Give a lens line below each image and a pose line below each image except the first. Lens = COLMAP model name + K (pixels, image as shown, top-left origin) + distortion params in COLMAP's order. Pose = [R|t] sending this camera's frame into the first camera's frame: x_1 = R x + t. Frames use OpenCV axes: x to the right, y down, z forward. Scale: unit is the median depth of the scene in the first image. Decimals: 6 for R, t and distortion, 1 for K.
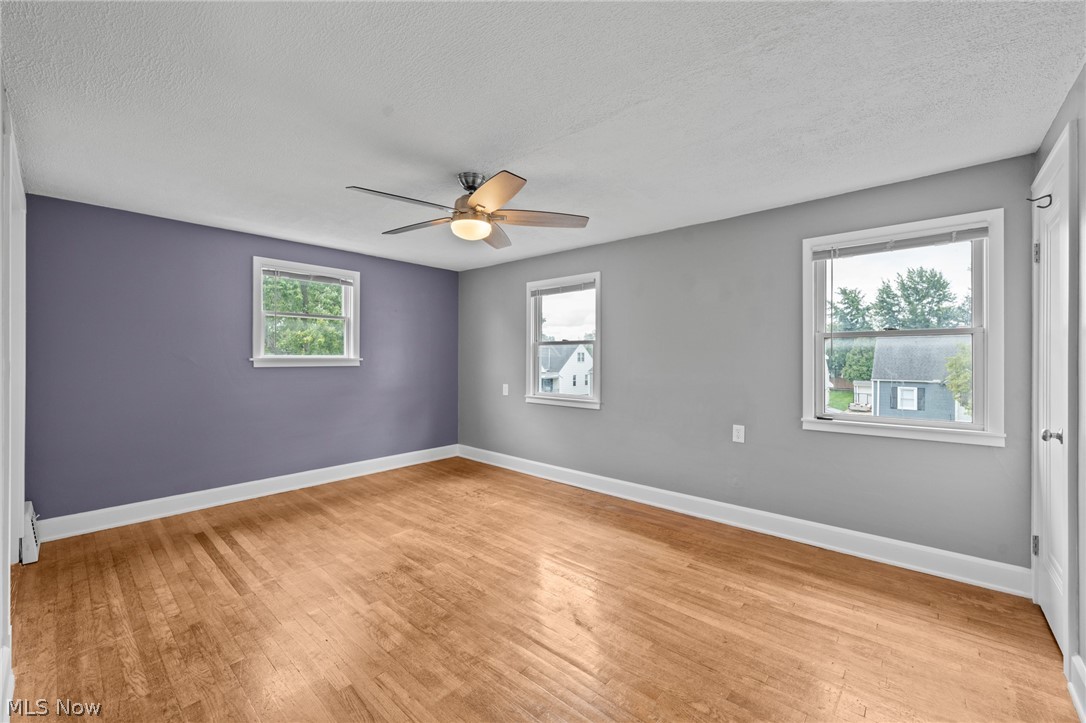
lens RADIAL K [[407.8, 0, 546.3], [0, 407.8, 359.1], [0, 0, 1]] dist [-0.001344, -0.000187]
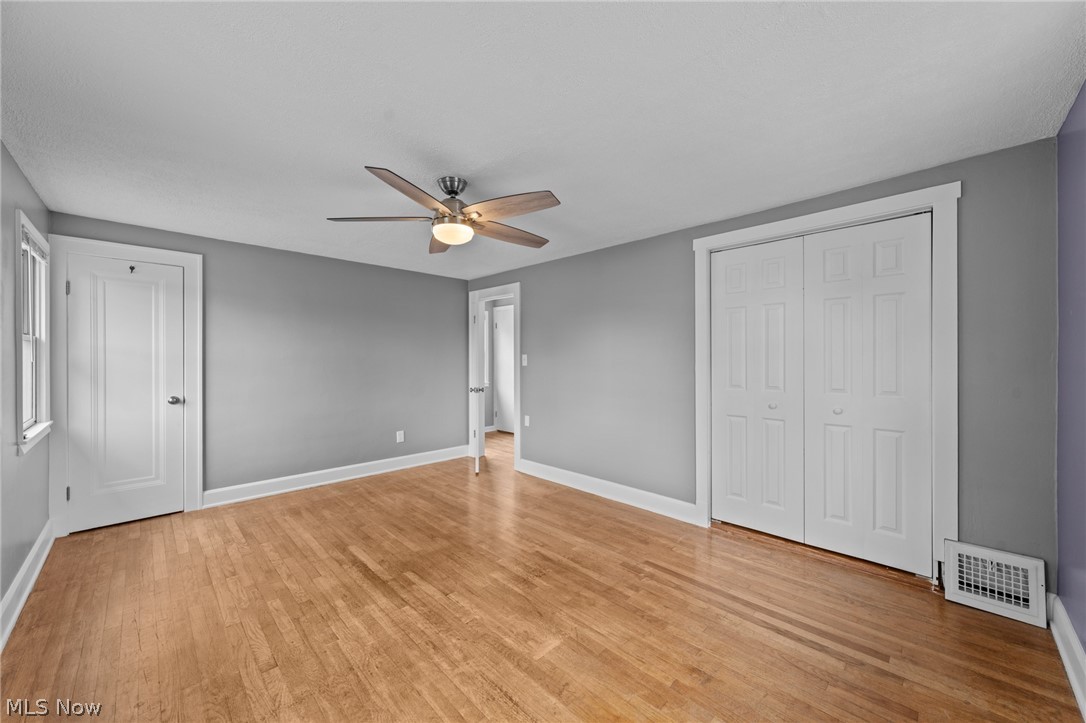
lens RADIAL K [[407.8, 0, 546.3], [0, 407.8, 359.1], [0, 0, 1]] dist [-0.001344, -0.000187]
pose [[-0.996713, -0.000813, 0.081014, -0.488893], [-0.000143, 0.999966, 0.008270, -0.018438], [-0.081018, 0.008231, -0.996679, 1.965400]]
